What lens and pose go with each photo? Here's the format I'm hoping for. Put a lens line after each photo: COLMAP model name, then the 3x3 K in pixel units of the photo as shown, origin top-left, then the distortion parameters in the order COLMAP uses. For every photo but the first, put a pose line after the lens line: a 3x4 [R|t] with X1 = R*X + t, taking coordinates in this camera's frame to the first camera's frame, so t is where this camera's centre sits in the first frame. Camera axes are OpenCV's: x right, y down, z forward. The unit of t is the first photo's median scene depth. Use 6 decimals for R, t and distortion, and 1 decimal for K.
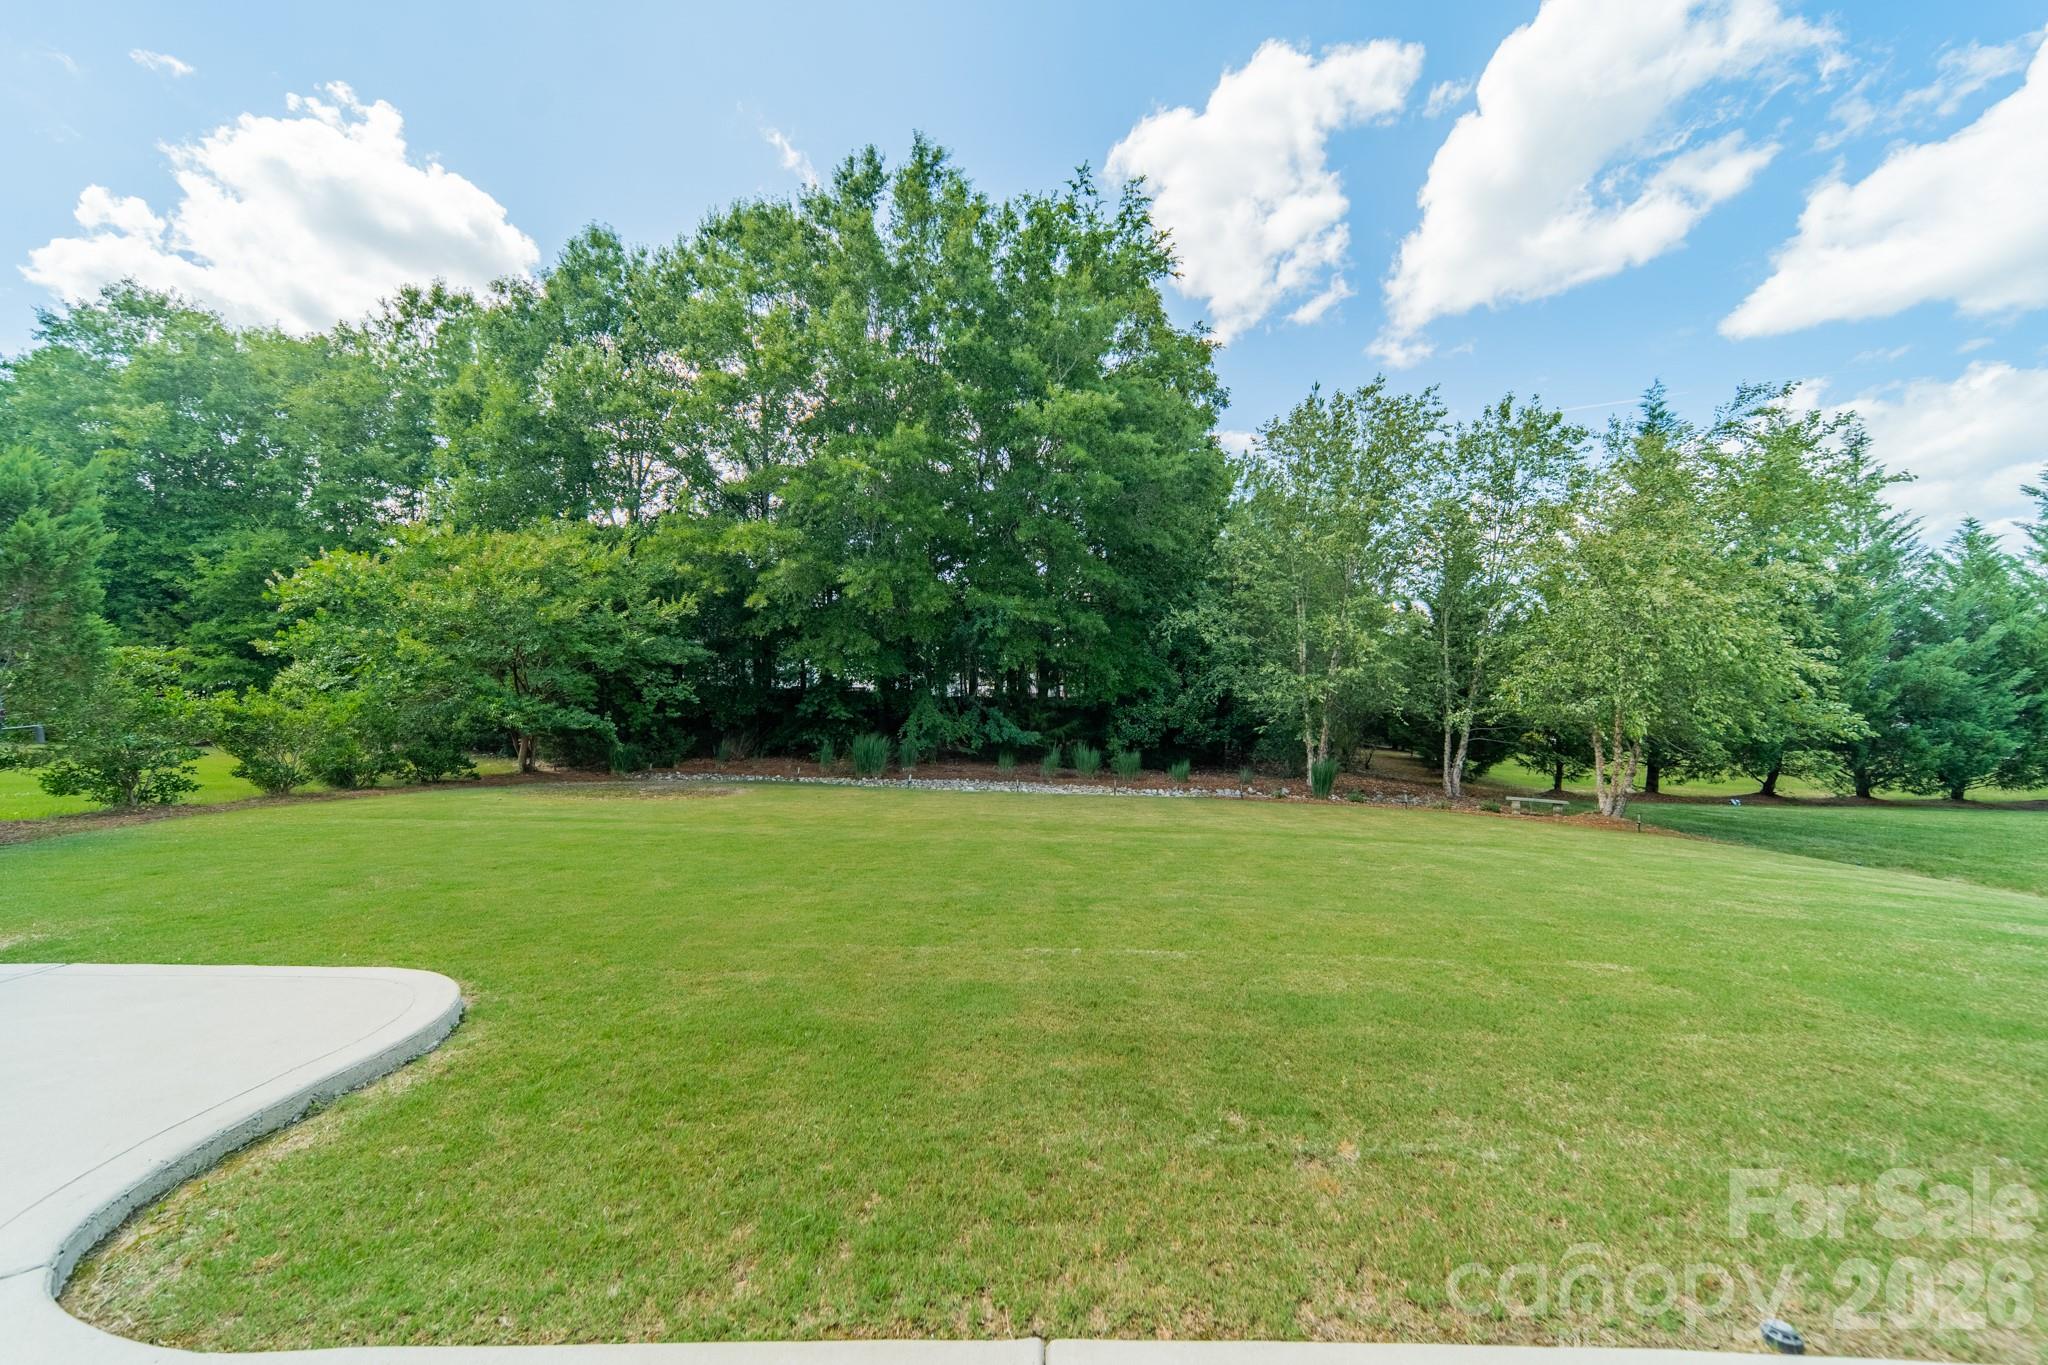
lens RADIAL K [[718.0, 0, 1040.8], [0, 718.0, 687.2], [0, 0, 1]] dist [0.010615, -0.000066]
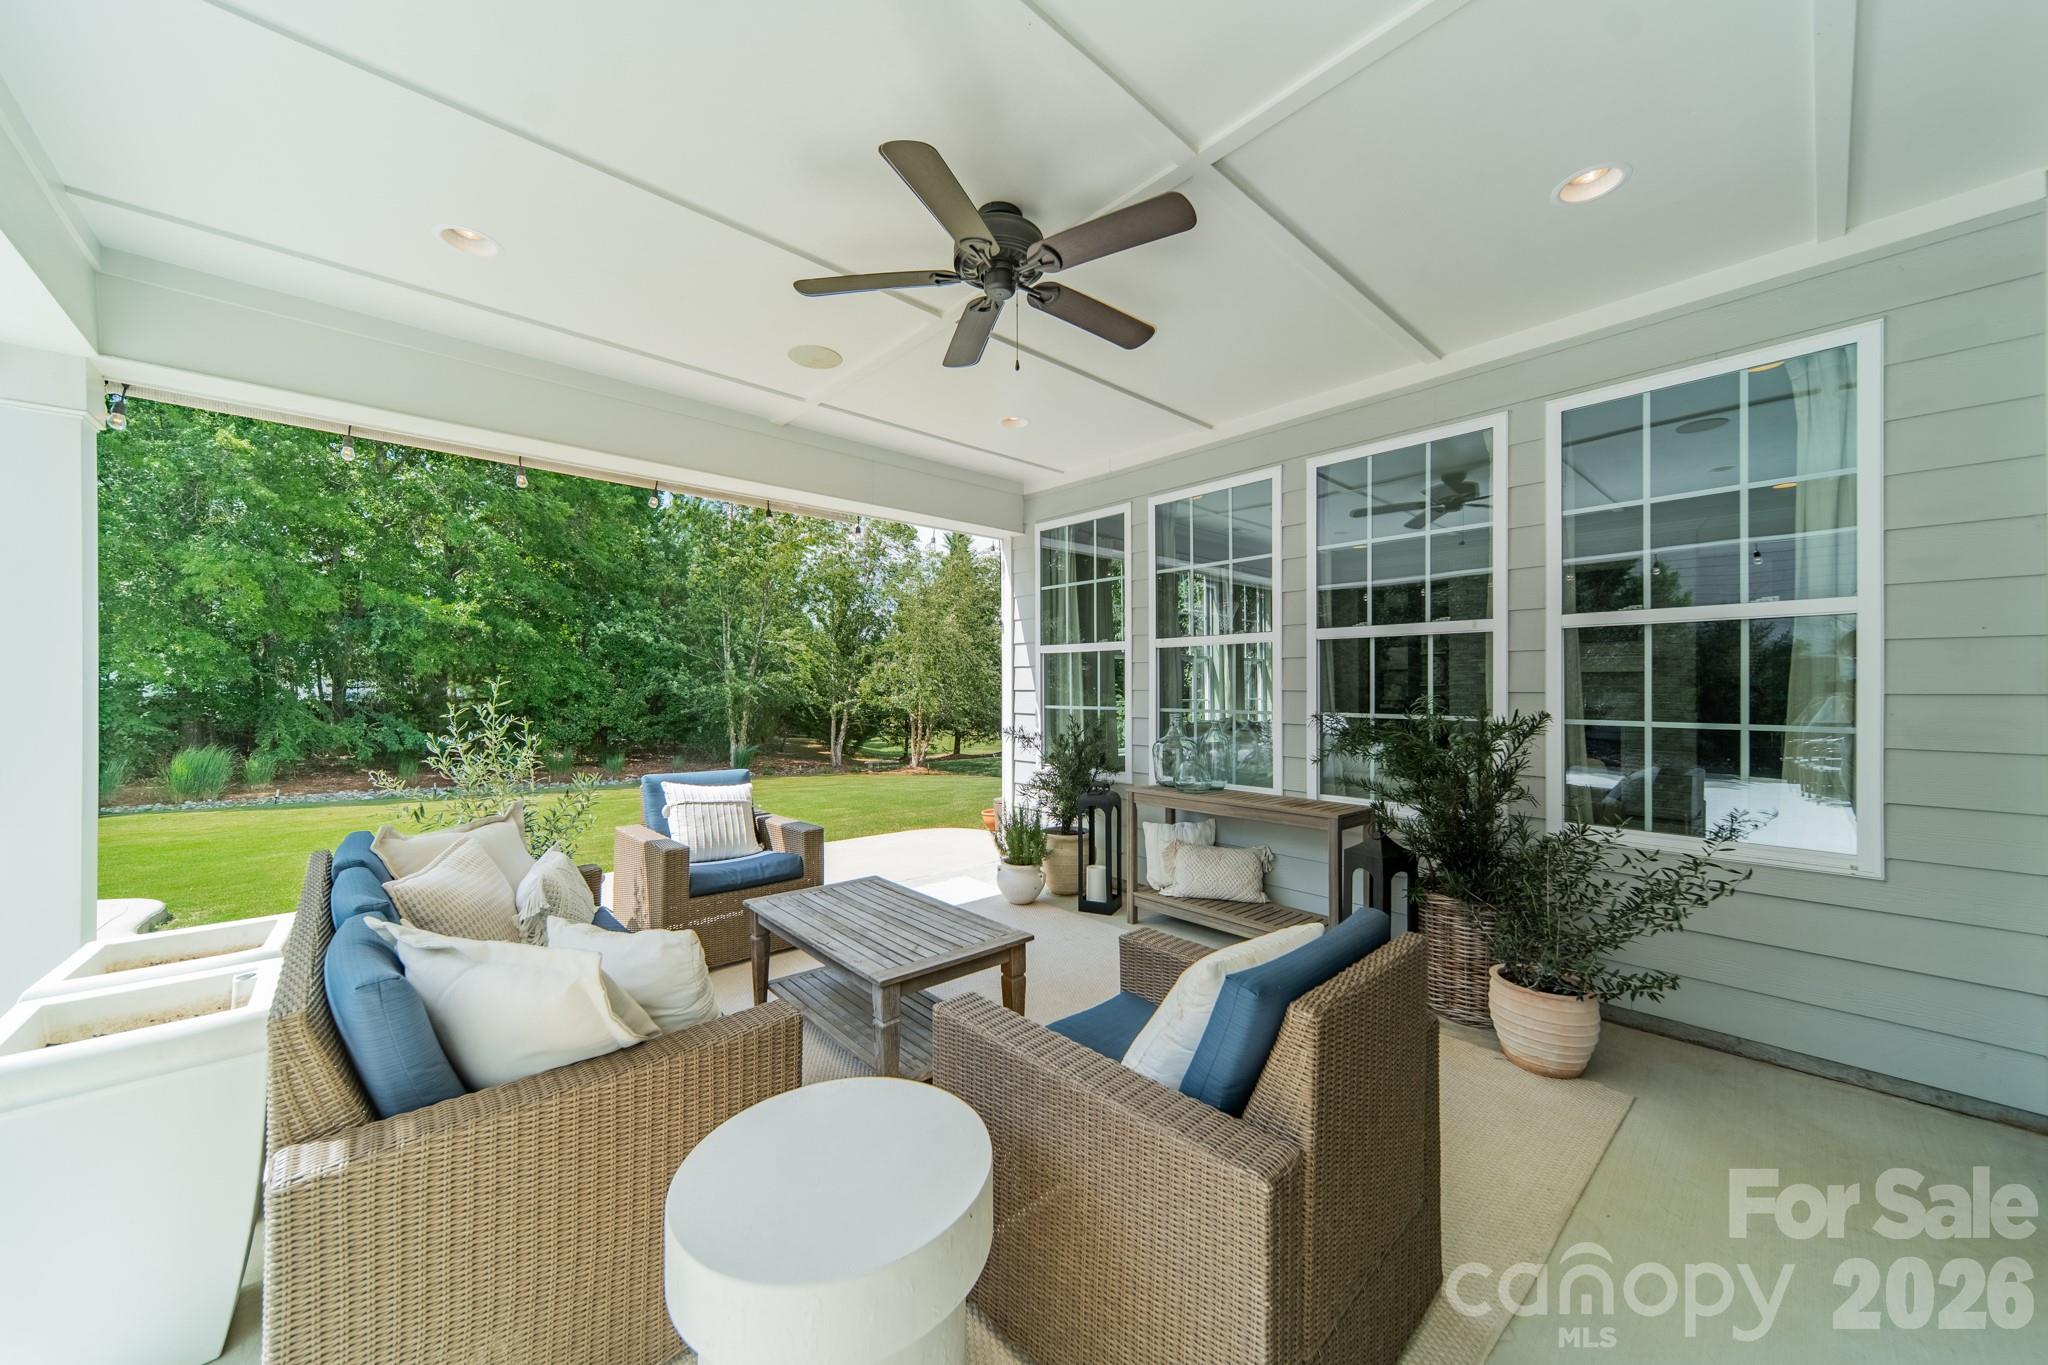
lens RADIAL K [[718.0, 0, 1016.9], [0, 718.0, 677.9], [0, 0, 1]] dist [0.010615, -0.000066]
pose [[0.751232, 0.000533, 0.660038, -0.072585], [0.004513, 0.999972, -0.005943, -0.007065], [-0.660022, 0.007443, 0.751209, -0.244006]]
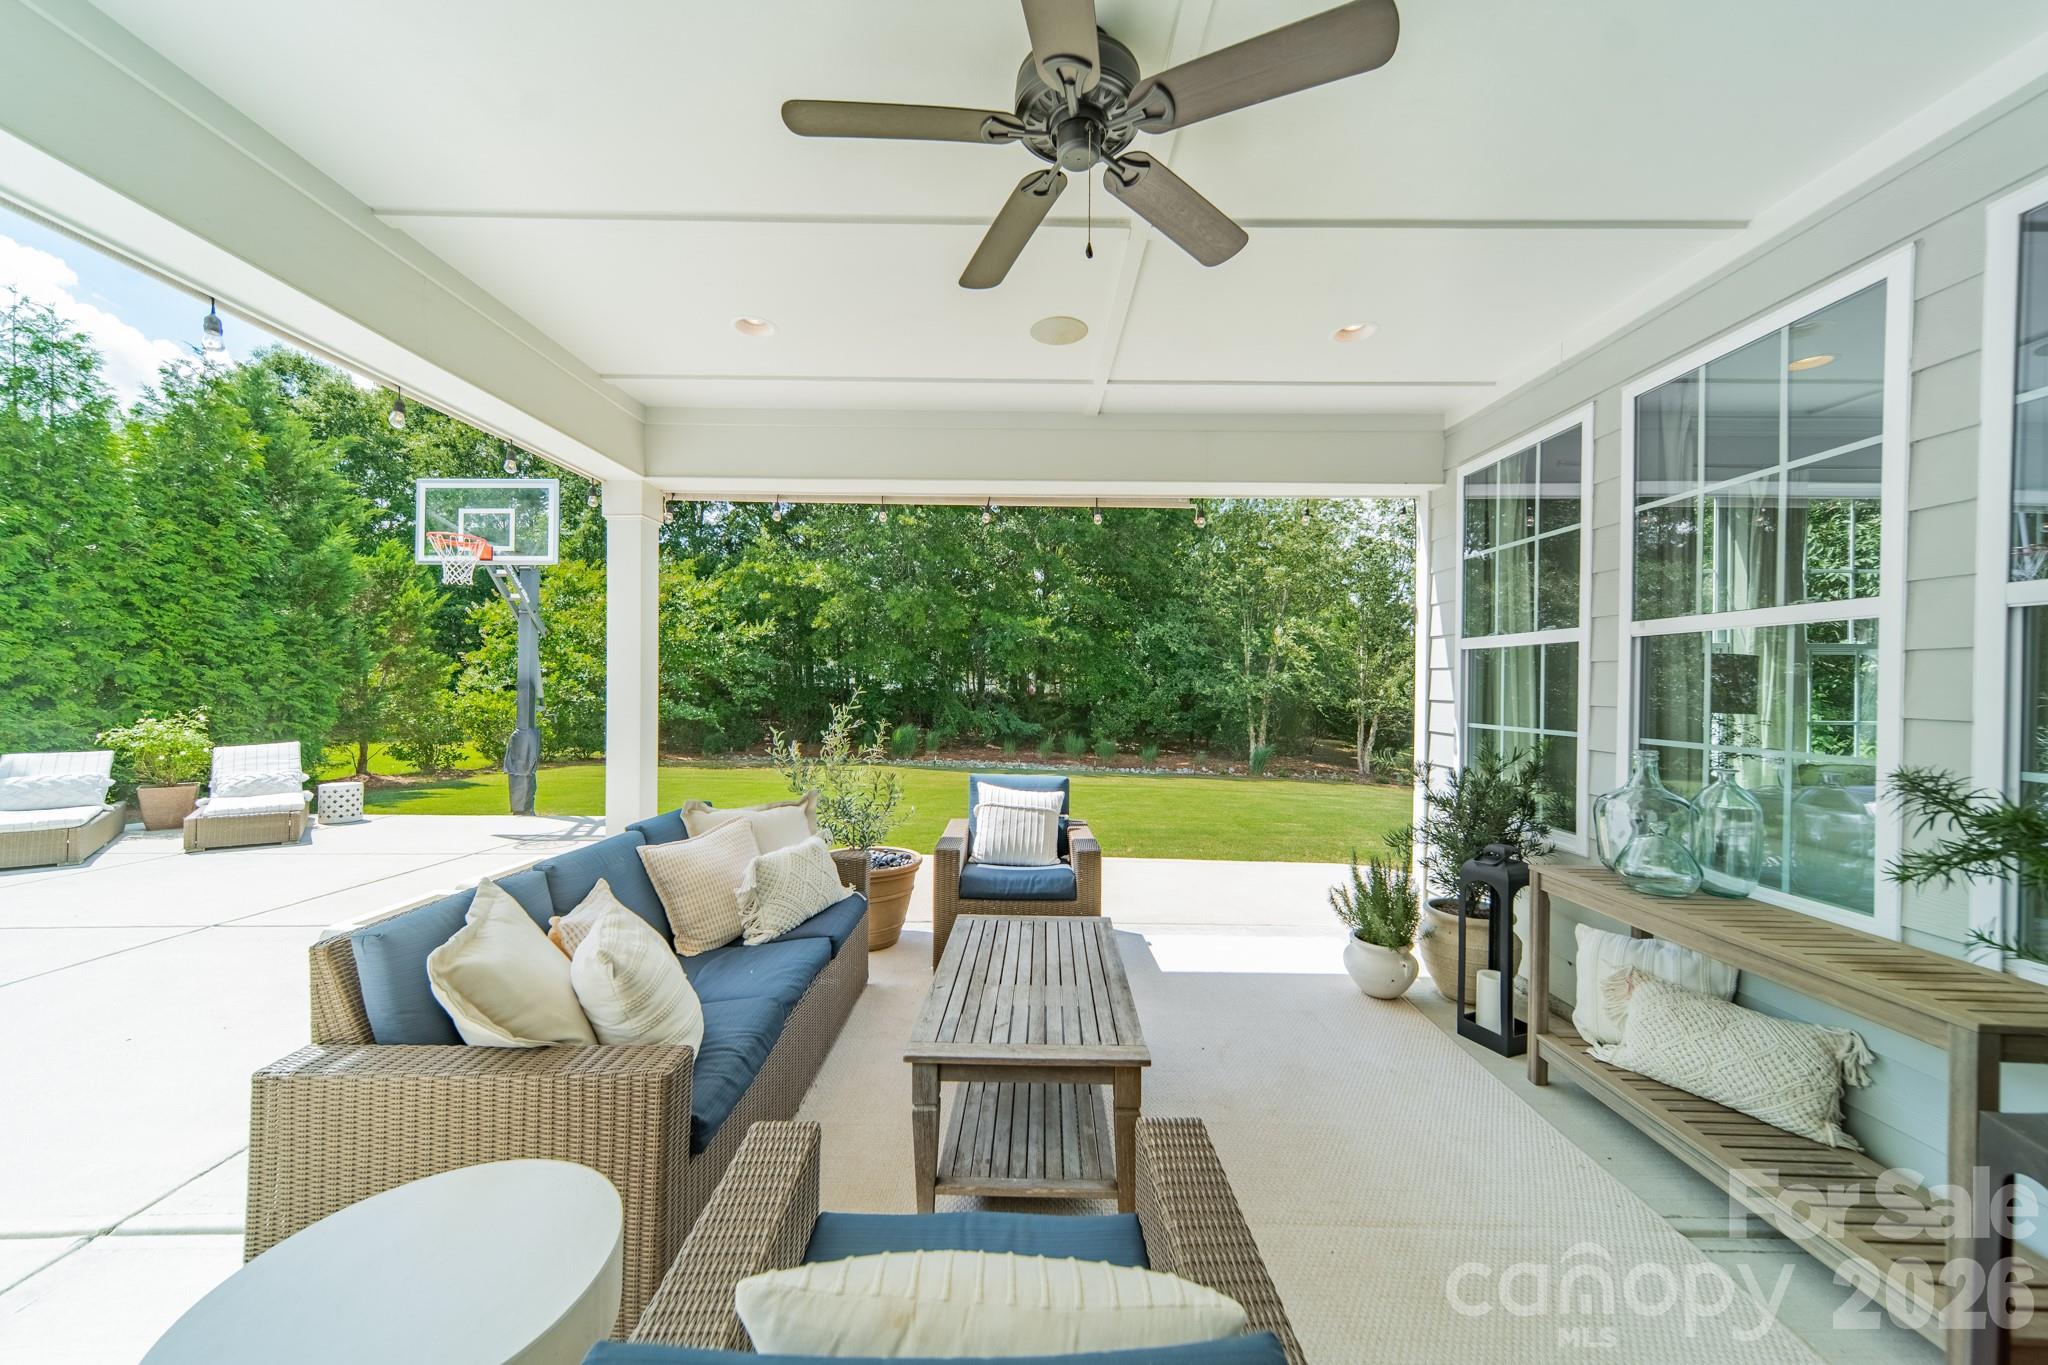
lens RADIAL K [[718.0, 0, 1036.7], [0, 718.0, 683.9], [0, 0, 1]] dist [0.010615, -0.000066]
pose [[0.999996, 0.000648, -0.002926, 0.001759], [-0.000638, 0.999994, 0.003495, -0.009304], [0.002928, -0.003493, 0.999990, -0.239217]]
